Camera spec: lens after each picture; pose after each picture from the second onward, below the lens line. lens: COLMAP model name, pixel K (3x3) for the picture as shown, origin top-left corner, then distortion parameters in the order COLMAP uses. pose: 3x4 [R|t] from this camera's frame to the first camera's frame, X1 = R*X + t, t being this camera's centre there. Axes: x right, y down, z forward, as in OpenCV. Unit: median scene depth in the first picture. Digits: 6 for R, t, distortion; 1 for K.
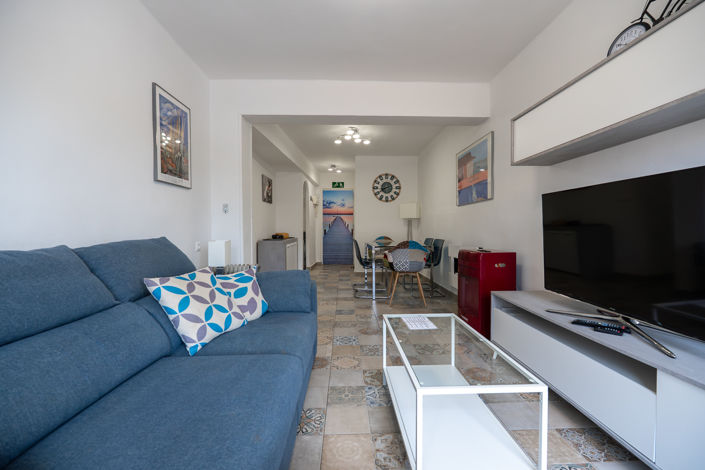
lens RADIAL K [[309.0, 0, 355.2], [0, 309.0, 234.7], [0, 0, 1]] dist [0.000898, 0.000789]
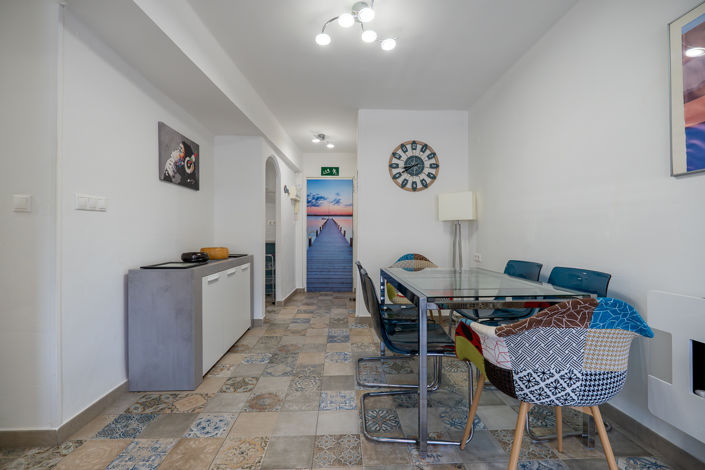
lens RADIAL K [[309.0, 0, 351.9], [0, 309.0, 233.8], [0, 0, 1]] dist [0.000898, 0.000789]
pose [[0.999998, 0.001864, 0.000977, -0.011652], [-0.001839, 0.999706, -0.024164, -0.014719], [-0.001022, 0.024162, 0.999708, 0.438992]]
